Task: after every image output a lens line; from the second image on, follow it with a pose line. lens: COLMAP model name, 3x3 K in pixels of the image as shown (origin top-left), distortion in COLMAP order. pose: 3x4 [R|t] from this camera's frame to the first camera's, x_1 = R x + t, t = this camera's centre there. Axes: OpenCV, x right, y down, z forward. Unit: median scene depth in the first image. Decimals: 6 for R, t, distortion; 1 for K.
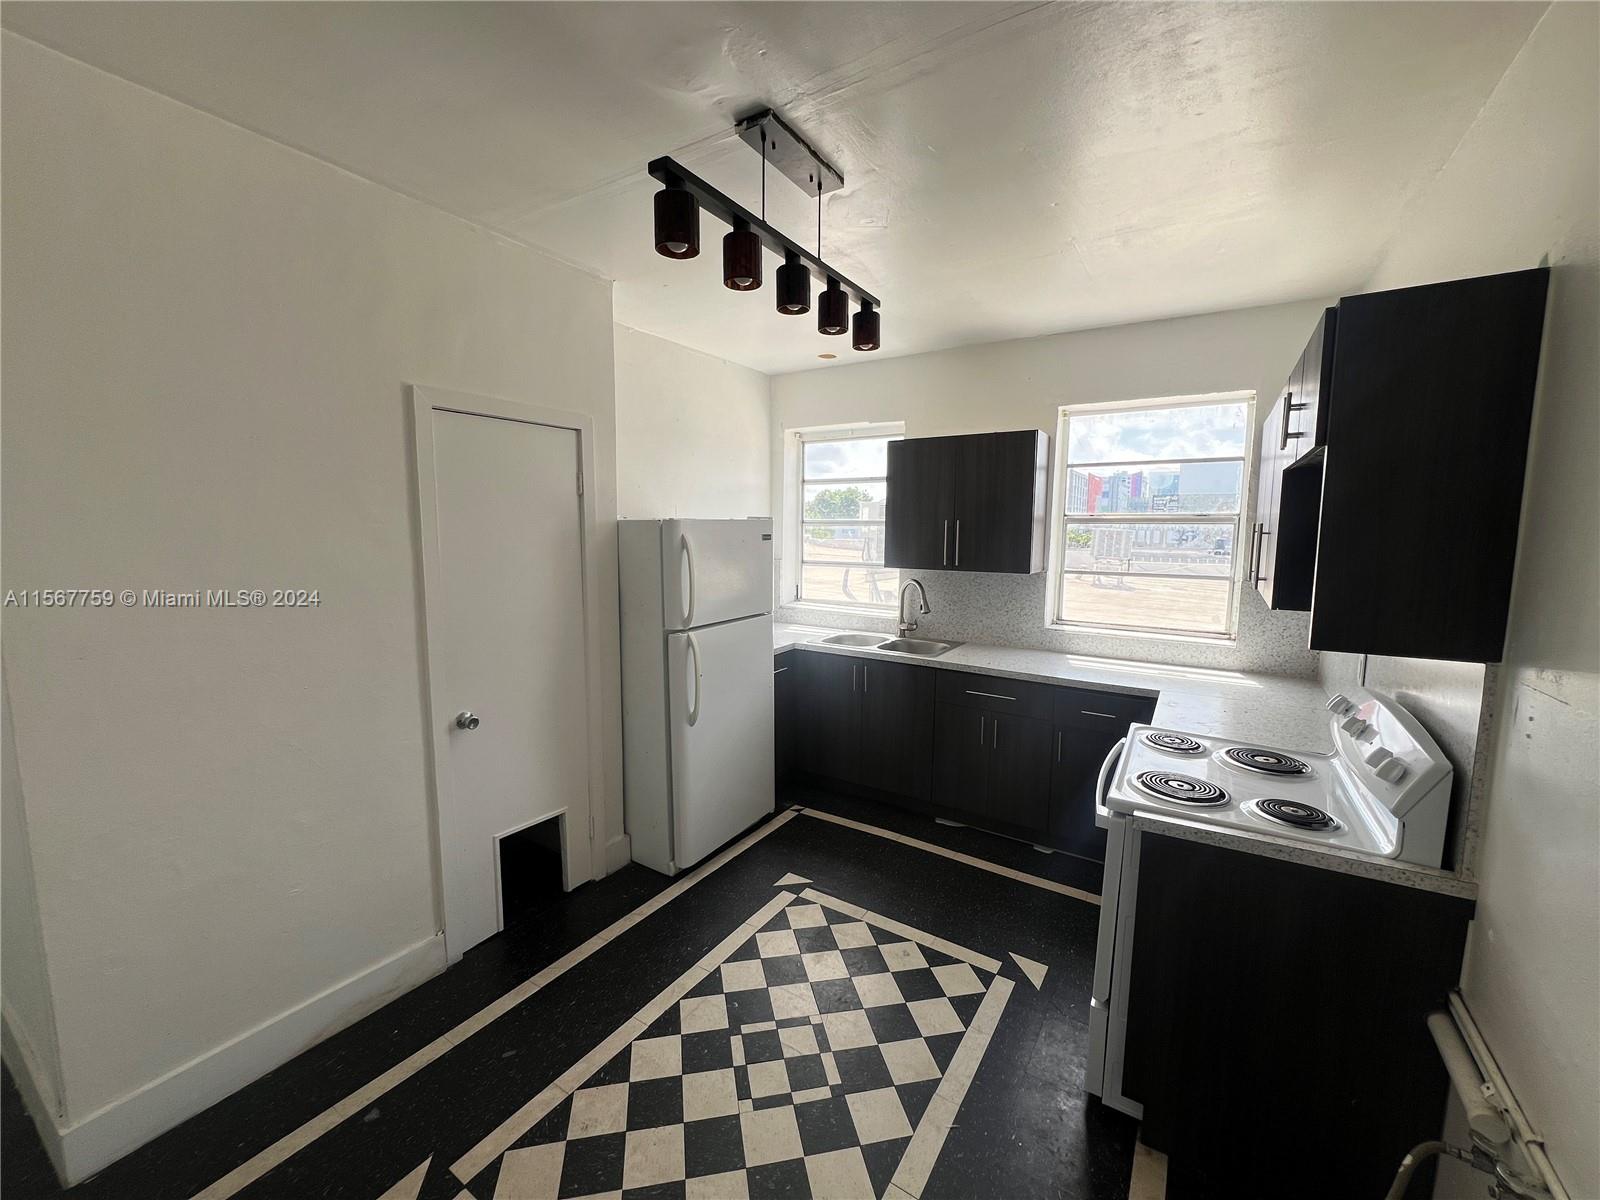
lens RADIAL K [[640.9, 0, 795.7], [0, 640.9, 602.3], [0, 0, 1]] dist [0.002040, 0.000059]
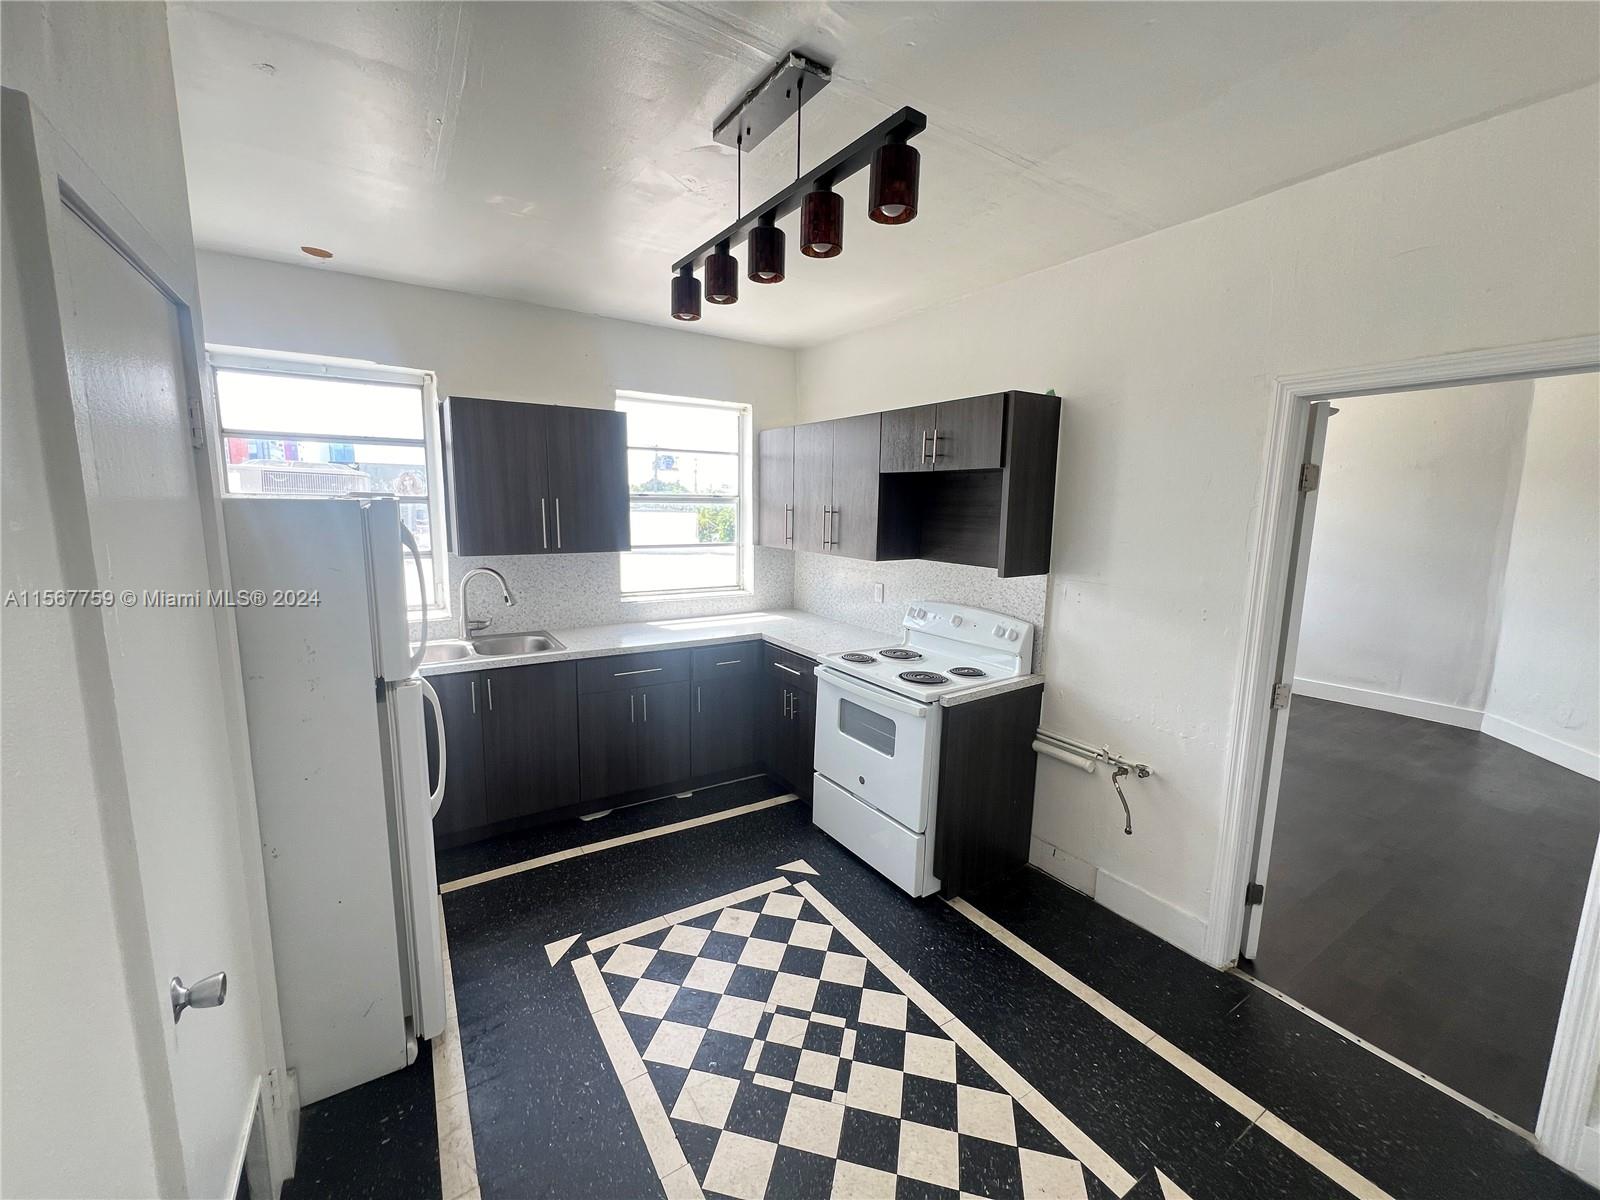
lens RADIAL K [[638.5, 0, 797.0], [0, 638.5, 603.3], [0, 0, 1]] dist [-0.001055, 0.000195]
pose [[0.414606, -0.141695, 0.898902, -0.696586], [0.097858, 0.989017, 0.110764, -0.073420], [-0.904724, 0.042041, 0.423918, 0.473936]]
